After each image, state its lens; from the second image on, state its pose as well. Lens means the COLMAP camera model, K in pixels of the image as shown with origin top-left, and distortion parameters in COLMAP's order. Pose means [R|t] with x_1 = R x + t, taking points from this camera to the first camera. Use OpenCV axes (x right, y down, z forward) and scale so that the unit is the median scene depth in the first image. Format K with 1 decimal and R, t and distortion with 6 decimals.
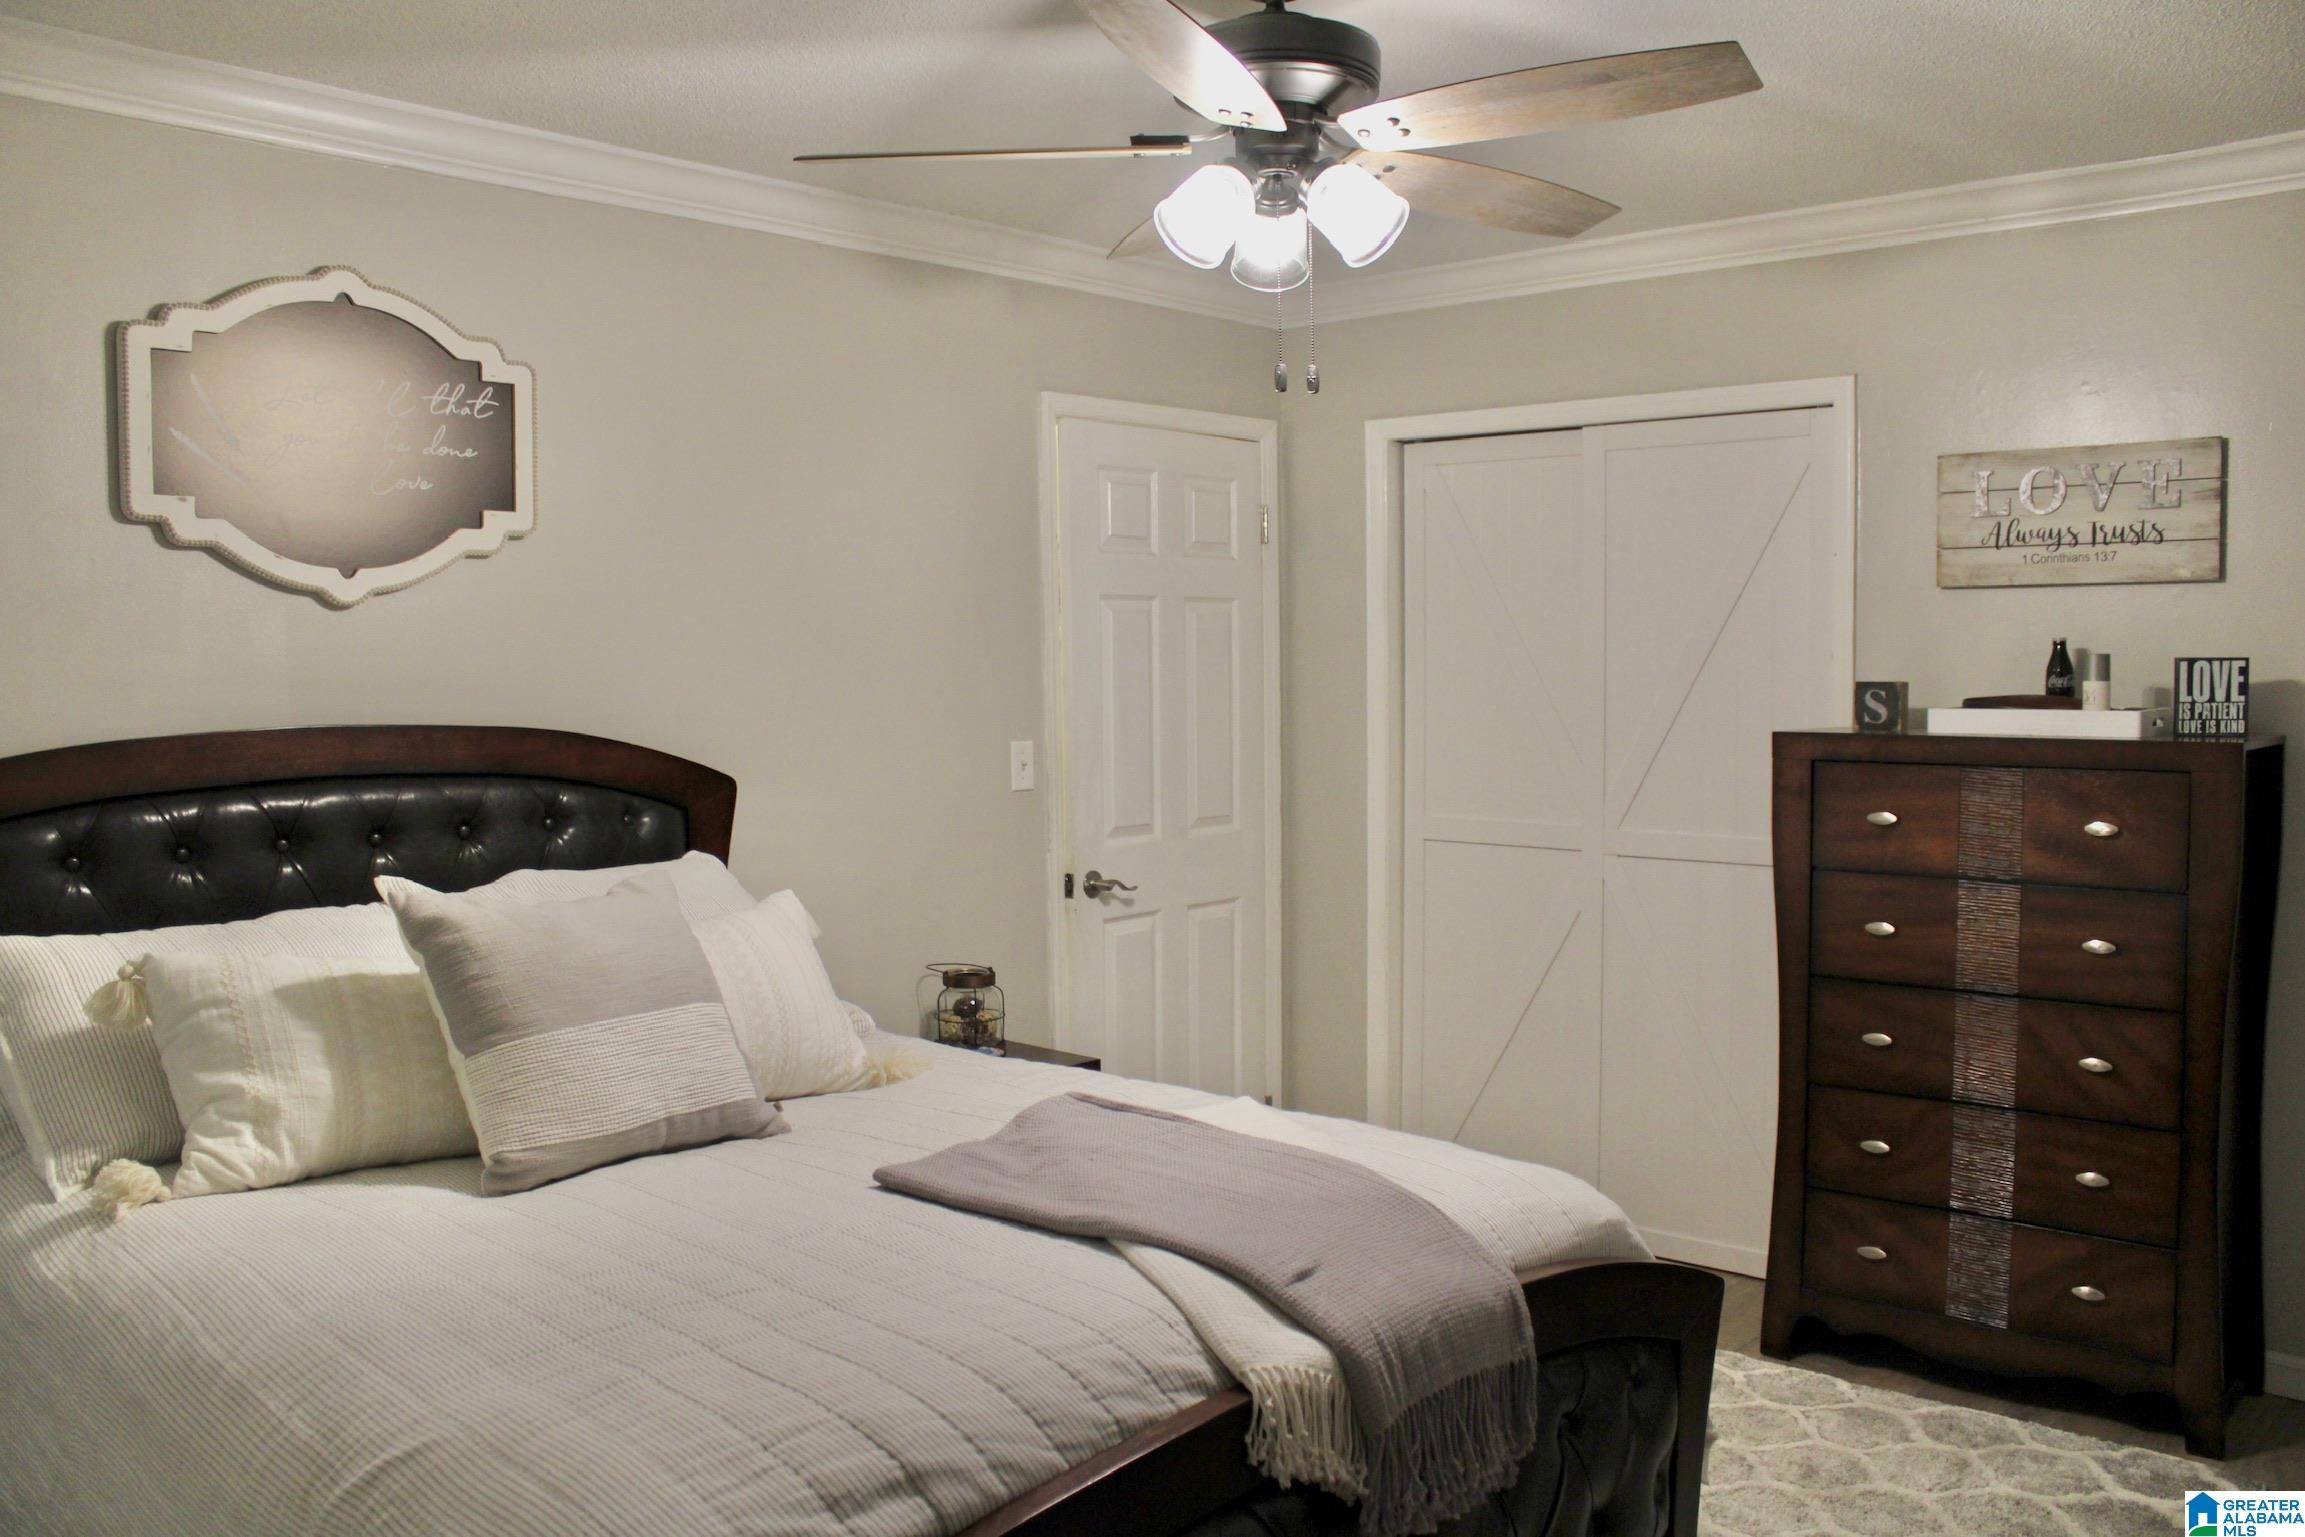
lens RADIAL K [[1914.3, 0, 1152.5], [0, 1914.3, 768.5], [0, 0, 1]] dist [-0.159291, 0.155017]
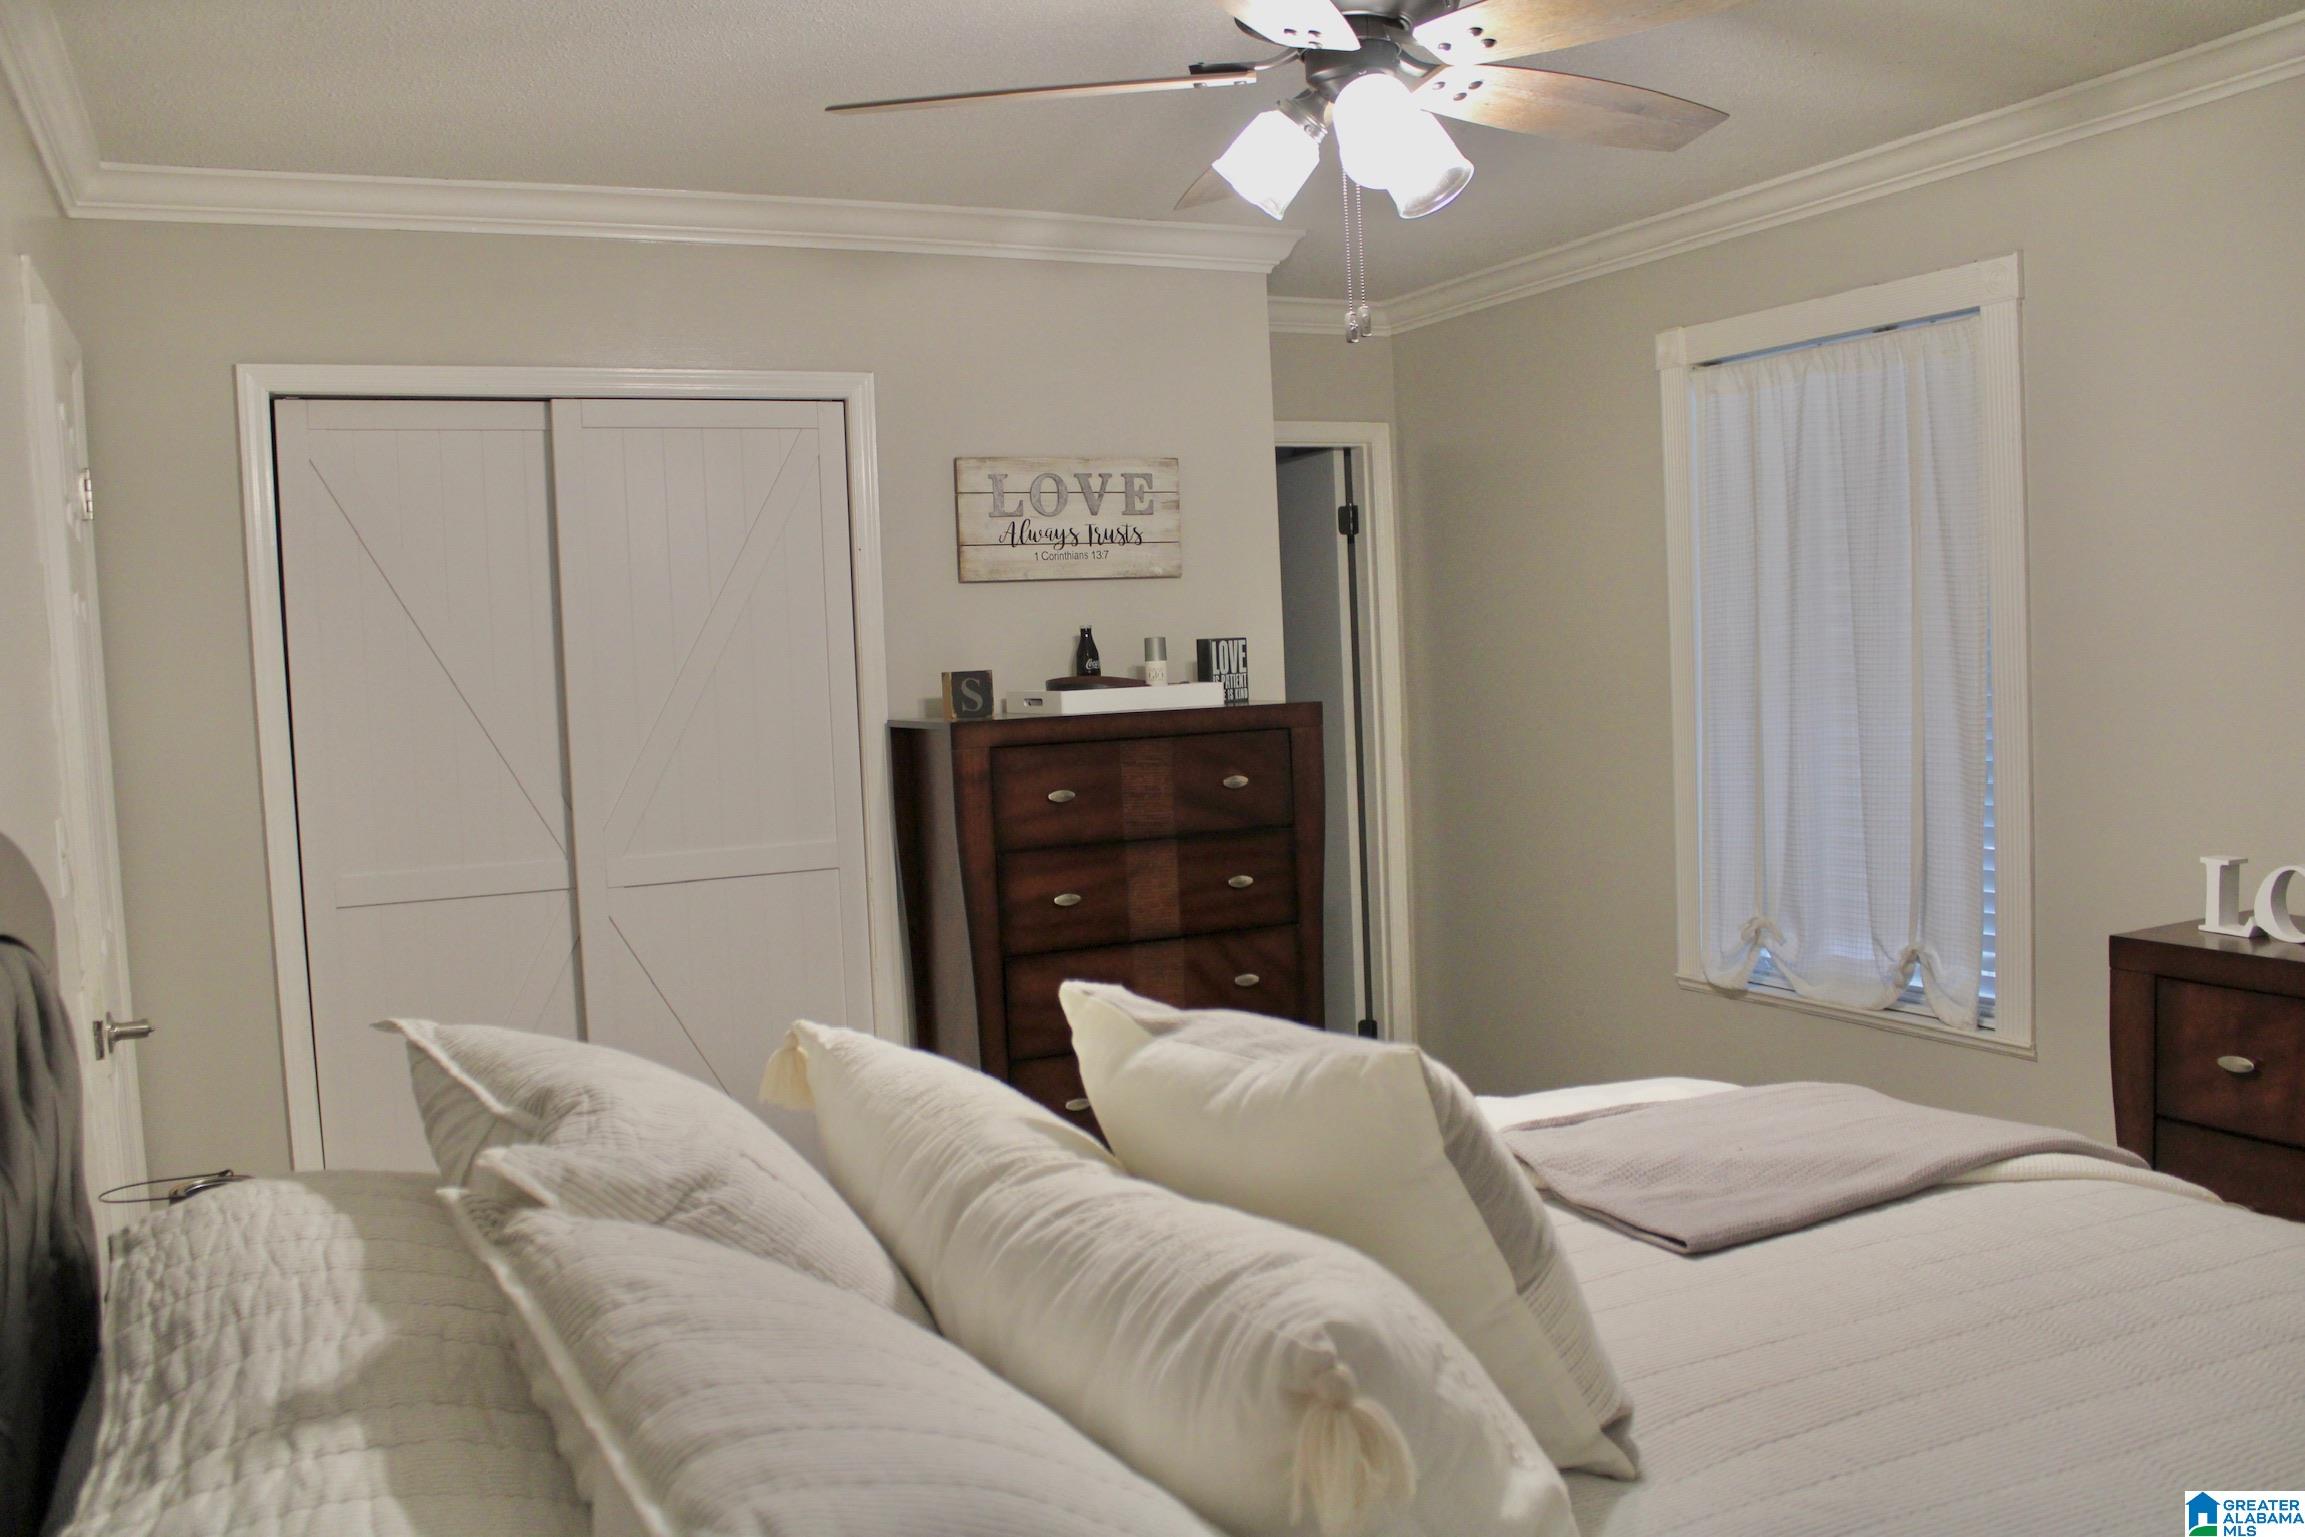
lens RADIAL K [[1914.3, 0, 1152.5], [0, 1914.3, 768.5], [0, 0, 1]] dist [-0.159291, 0.155017]
pose [[0.382714, -0.071312, 0.921110, -0.573786], [0.089517, 0.995188, 0.039853, -0.026729], [-0.919520, 0.067202, 0.387256, 0.519145]]
